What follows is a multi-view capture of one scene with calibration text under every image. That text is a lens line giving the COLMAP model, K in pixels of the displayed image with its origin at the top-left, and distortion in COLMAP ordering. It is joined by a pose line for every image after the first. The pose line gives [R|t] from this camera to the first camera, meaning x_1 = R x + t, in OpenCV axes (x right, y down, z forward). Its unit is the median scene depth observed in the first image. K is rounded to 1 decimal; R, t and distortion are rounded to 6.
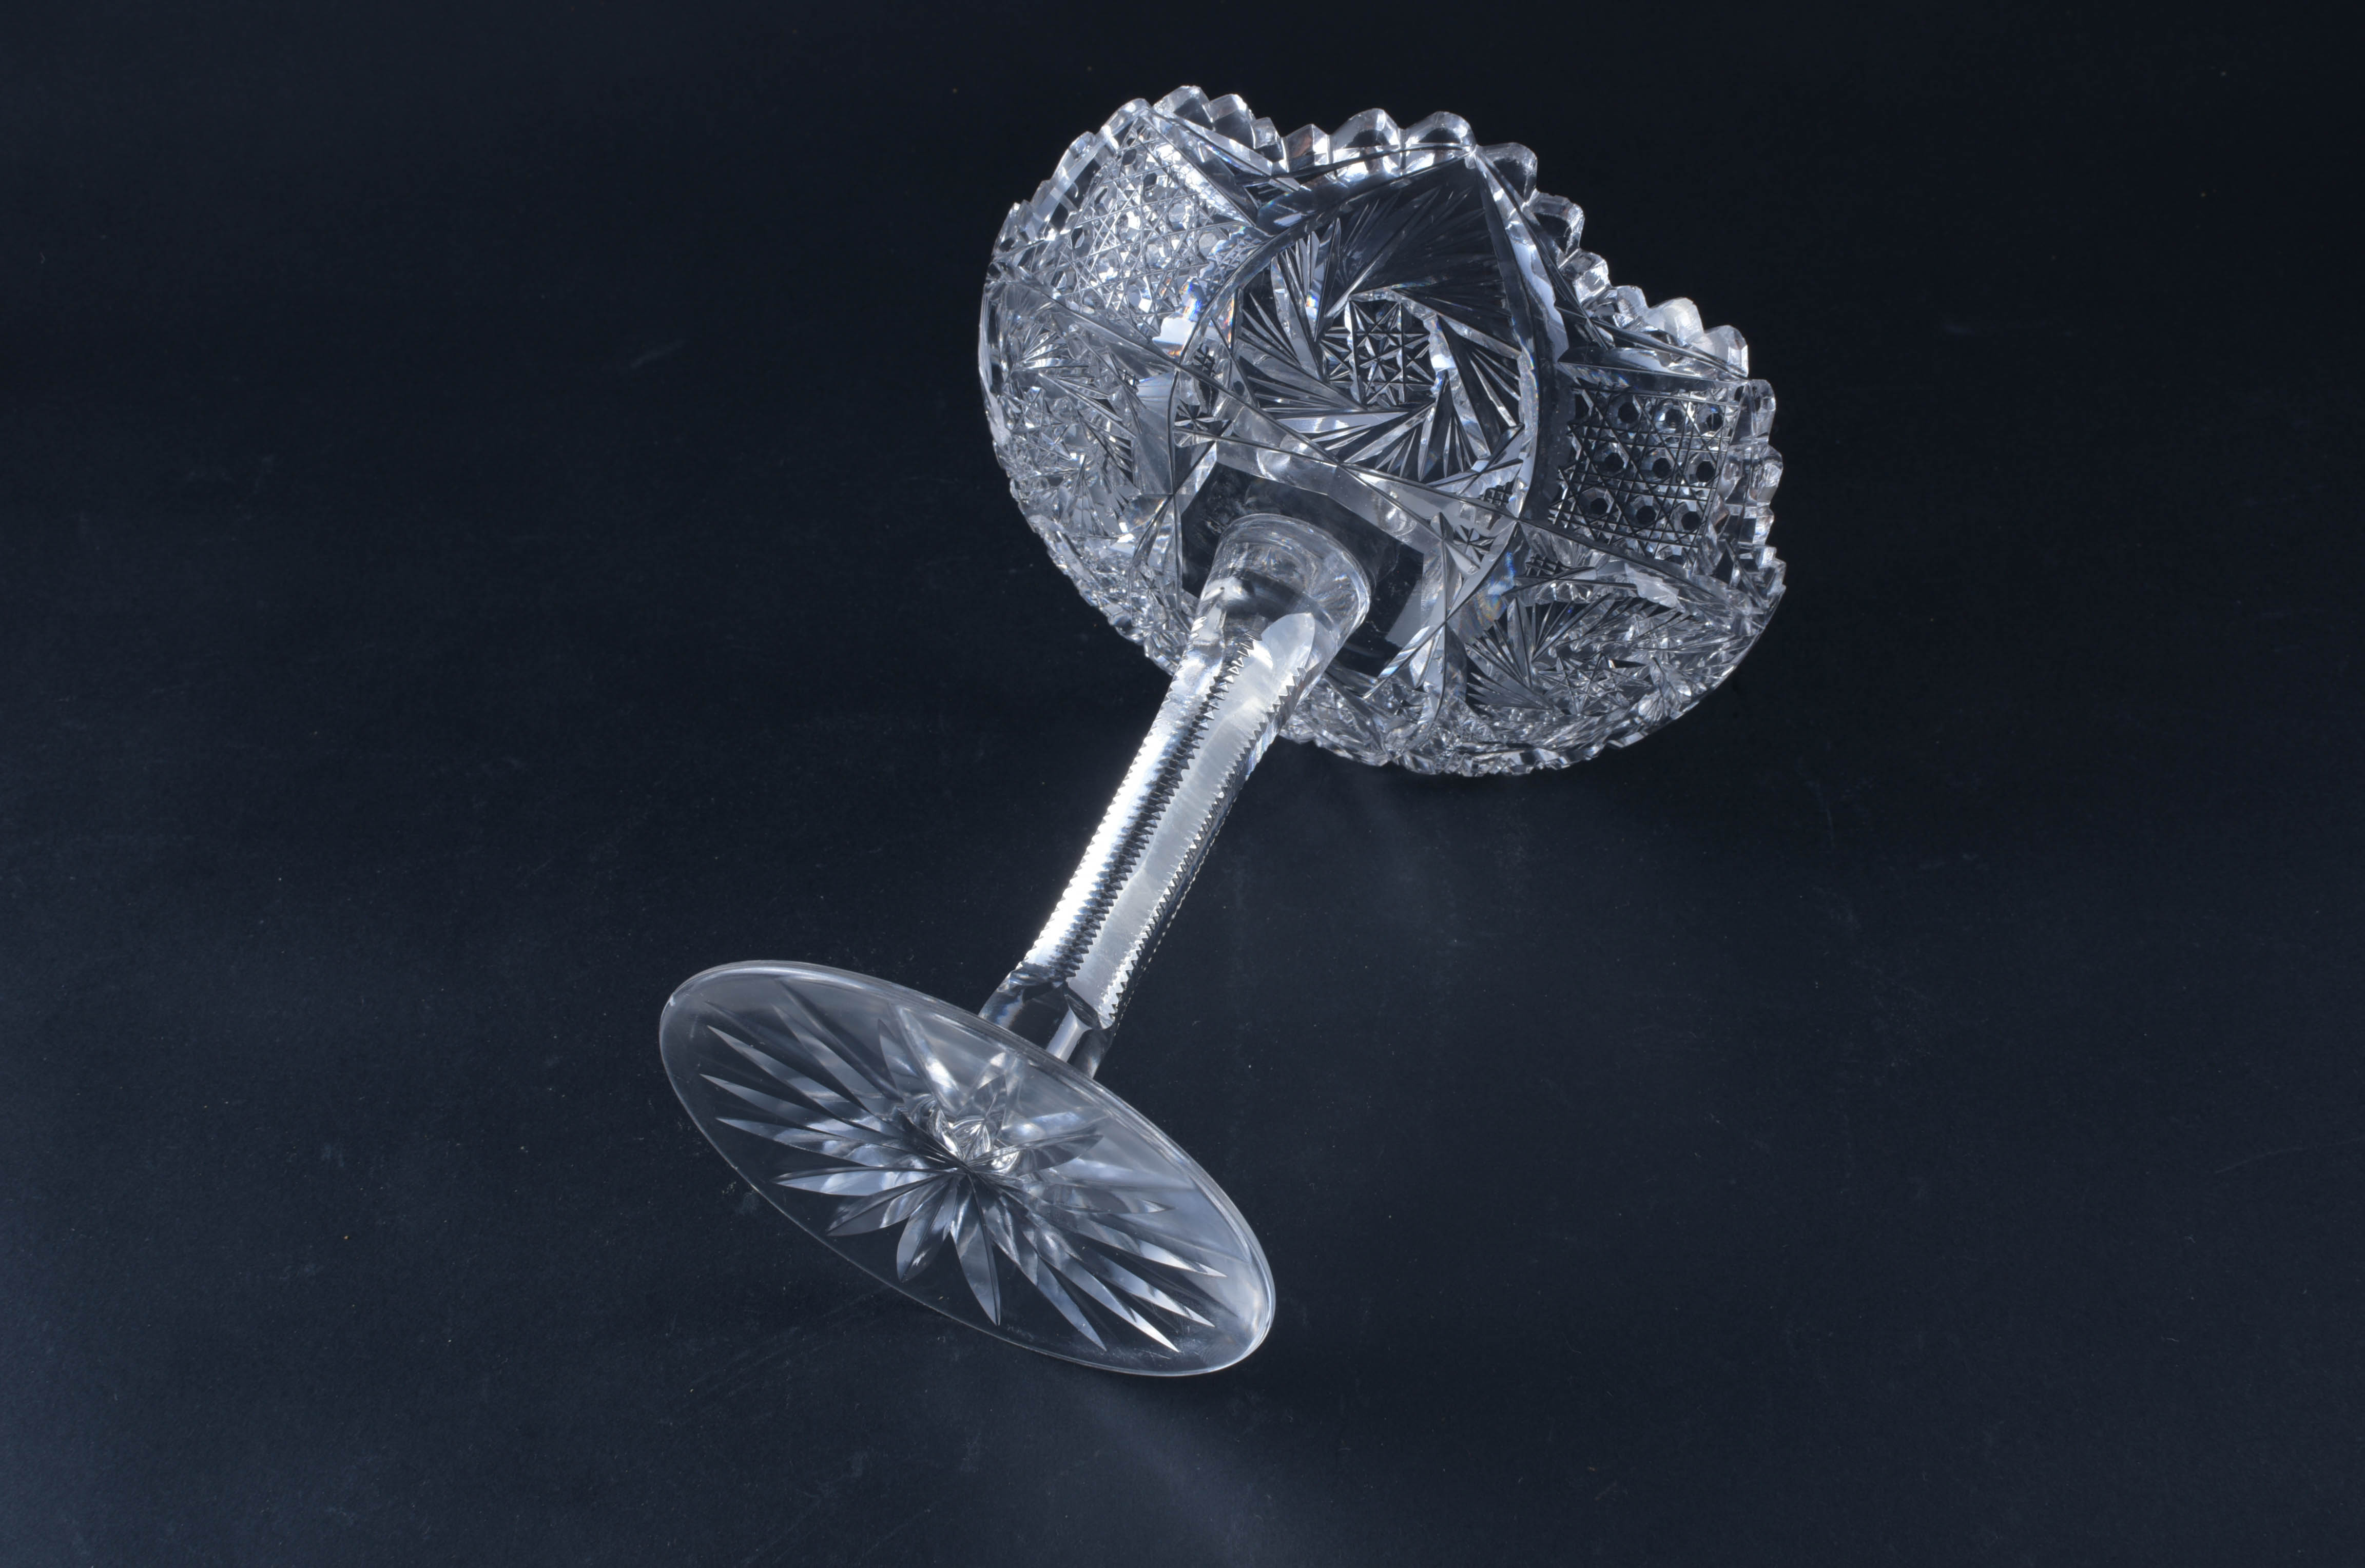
lens RADIAL K [[2768.9, 0, 1182.5], [0, 2768.9, 784.0], [0, 0, 1]] dist [0.019394, 0.024921]
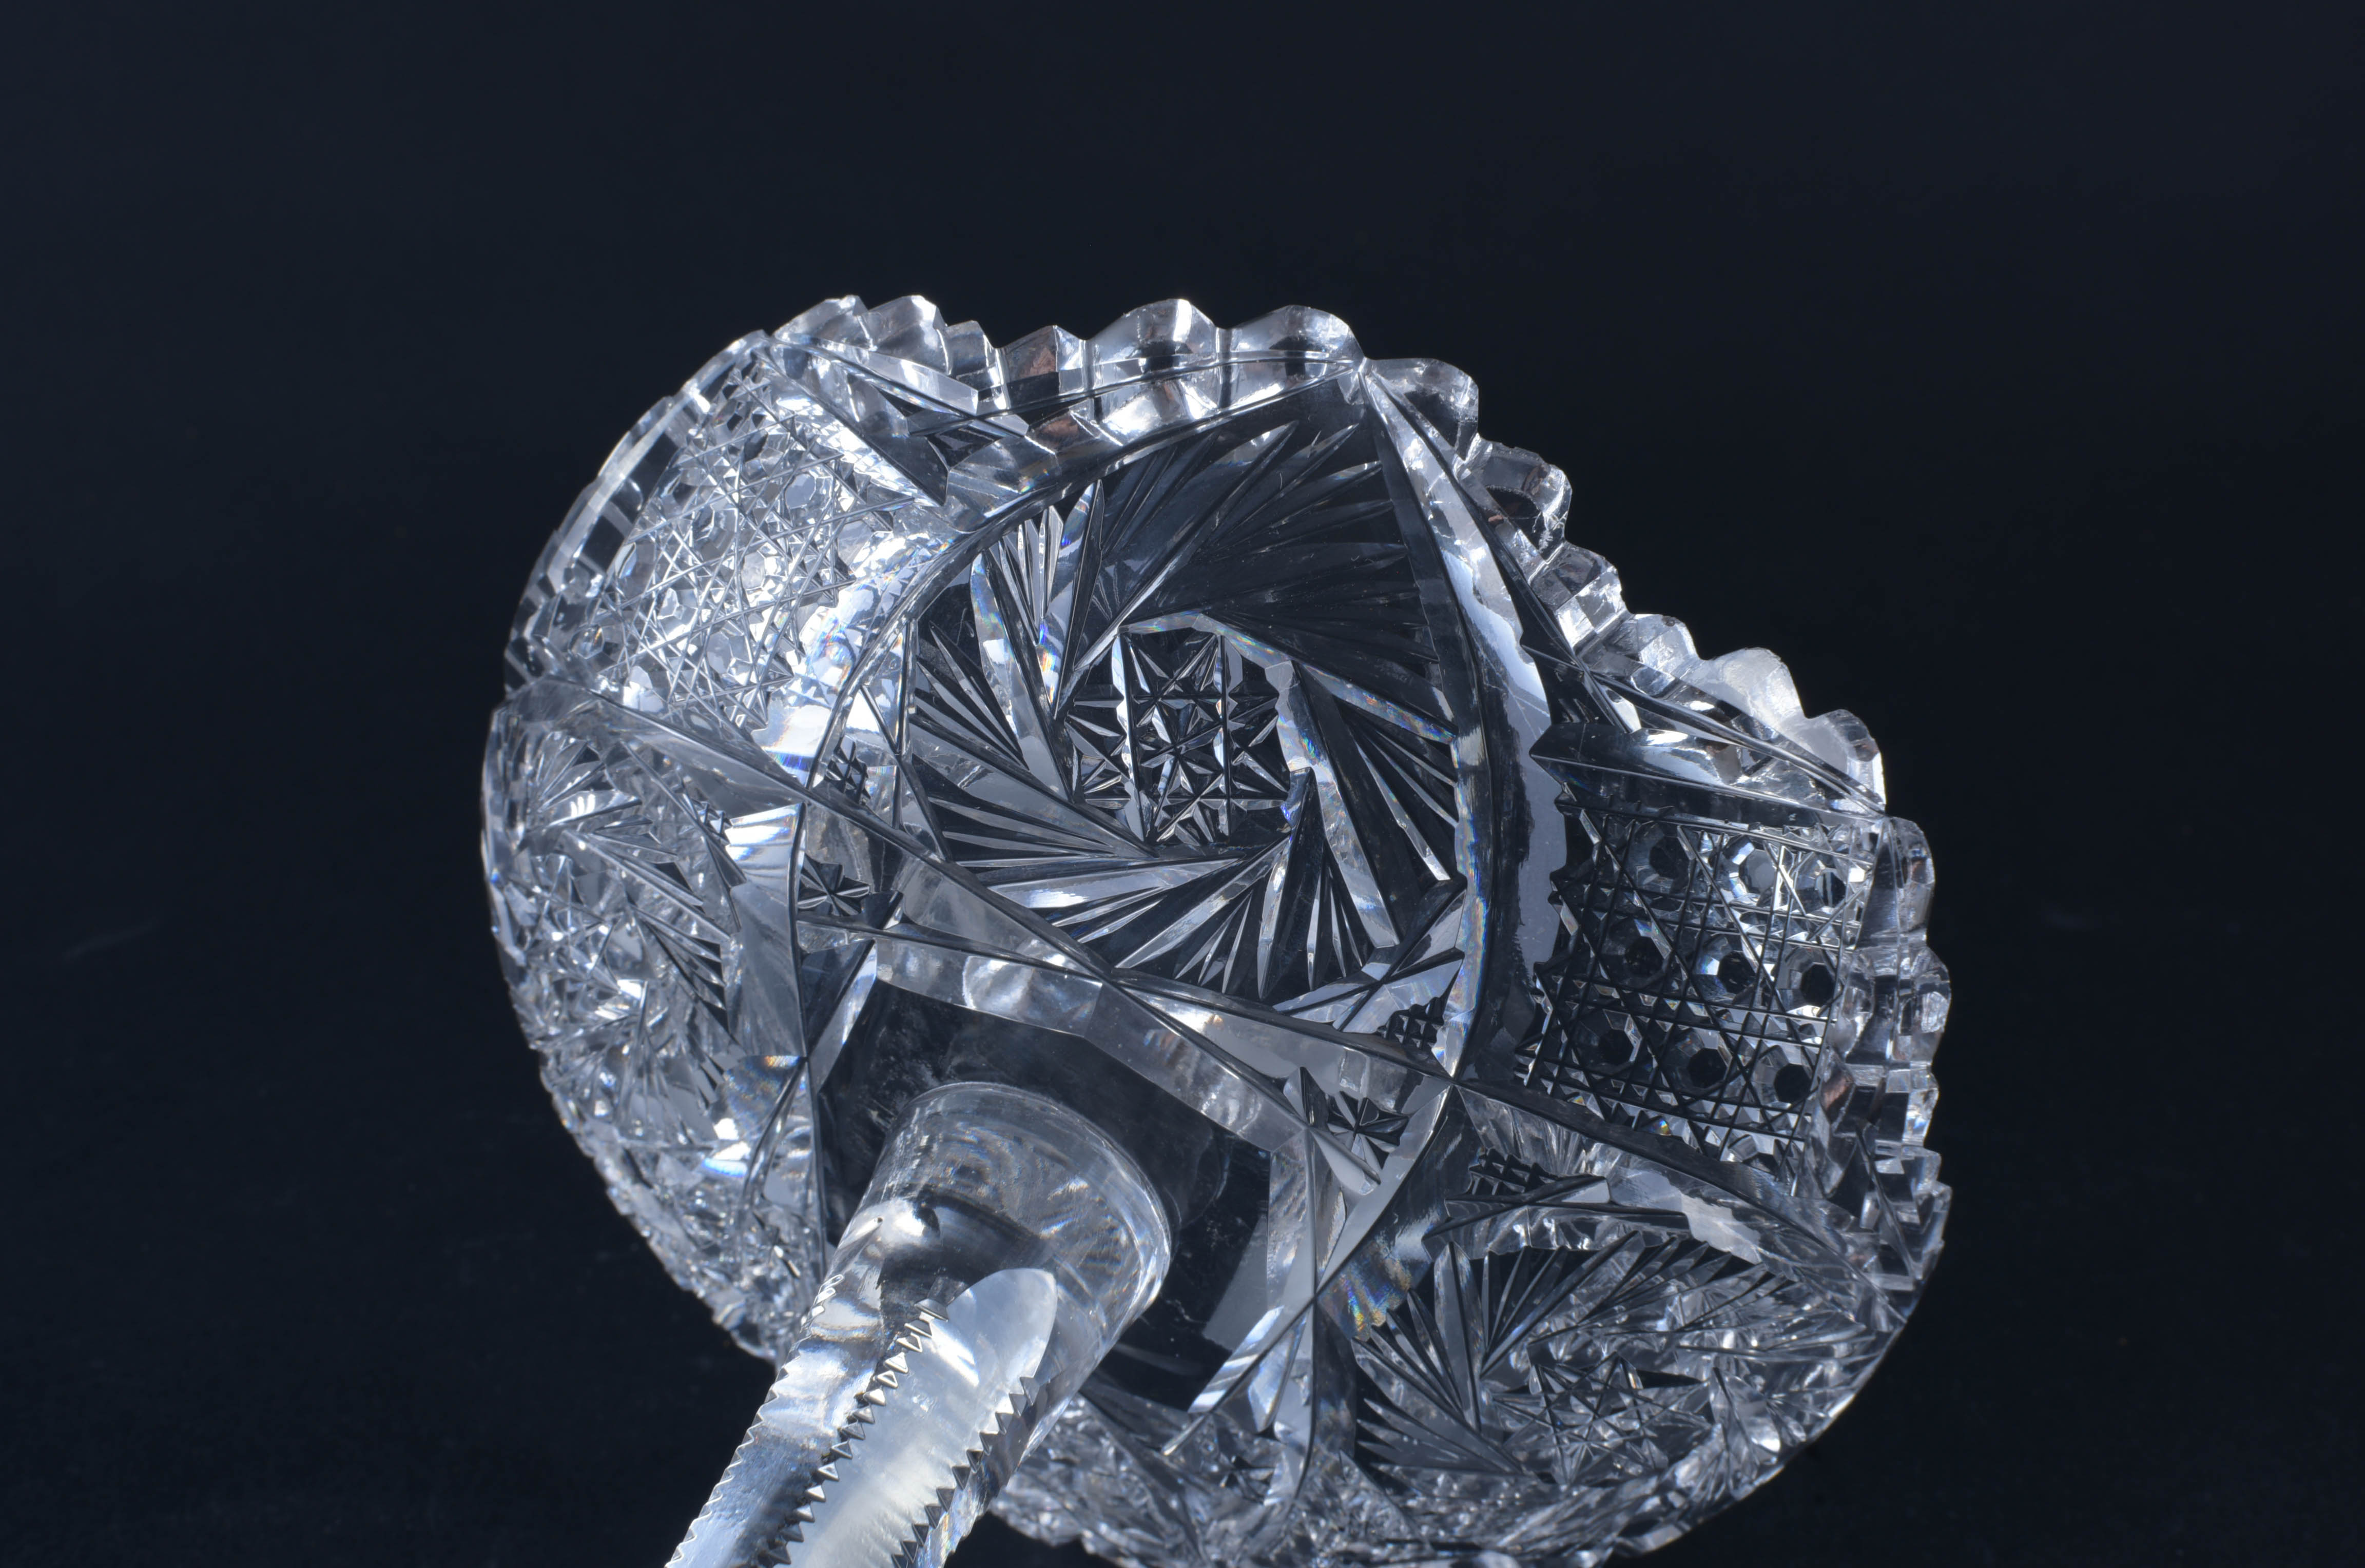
lens RADIAL K [[2918.1, 0, 1182.5], [0, 2918.1, 784.0], [0, 0, 1]] dist [0.047087, 0.010683]
pose [[0.998615, 0.016659, 0.049912, 0.042898], [-0.002246, 0.961189, -0.275882, 0.000662], [-0.052570, 0.275387, 0.959895, 0.465407]]
